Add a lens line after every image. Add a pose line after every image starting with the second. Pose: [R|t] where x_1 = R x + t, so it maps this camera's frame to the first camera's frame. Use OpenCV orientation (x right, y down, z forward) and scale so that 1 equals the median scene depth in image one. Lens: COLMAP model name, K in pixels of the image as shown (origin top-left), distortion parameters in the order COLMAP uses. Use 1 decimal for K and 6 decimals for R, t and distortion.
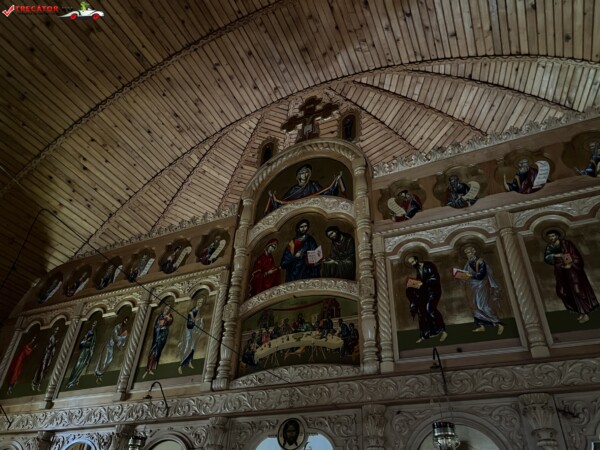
lens RADIAL K [[452.6, 0, 300.0], [0, 452.6, 225.0], [0, 0, 1]] dist [0.081470, -0.109310]
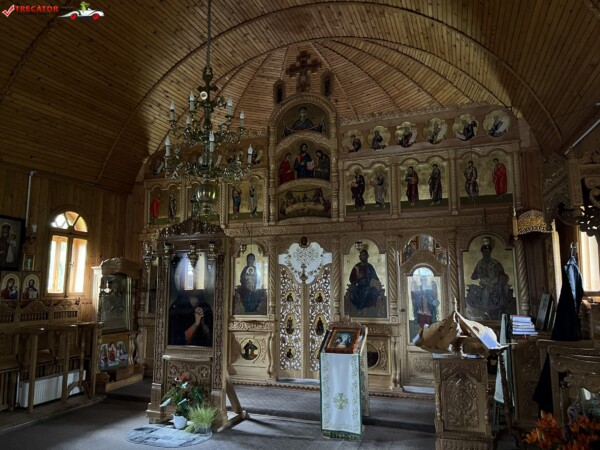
lens RADIAL K [[452.6, 0, 300.0], [0, 452.6, 225.0], [0, 0, 1]] dist [0.081470, -0.109310]
pose [[0.995546, -0.041687, 0.084557, -0.200054], [-0.003892, 0.877984, 0.478674, -0.675449], [-0.094195, -0.476871, 0.873912, -0.941434]]
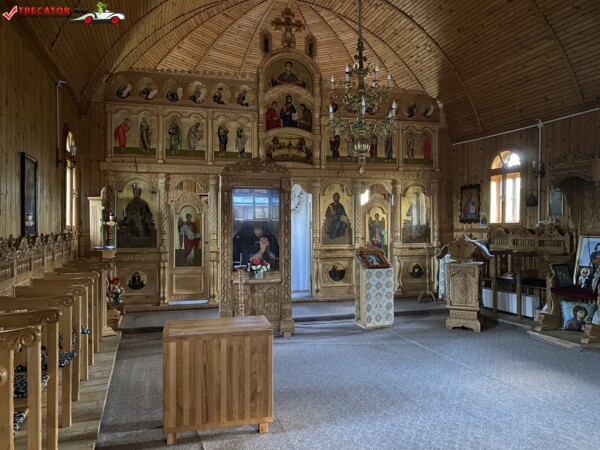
lens RADIAL K [[455.6, 0, 297.1], [0, 455.6, 223.6], [0, 0, 1]] dist [0.080174, -0.115838]
pose [[0.747979, -0.050020, 0.661835, -1.558102], [-0.359261, 0.807938, 0.467085, -0.596591], [-0.558085, -0.587141, 0.586350, -0.754205]]
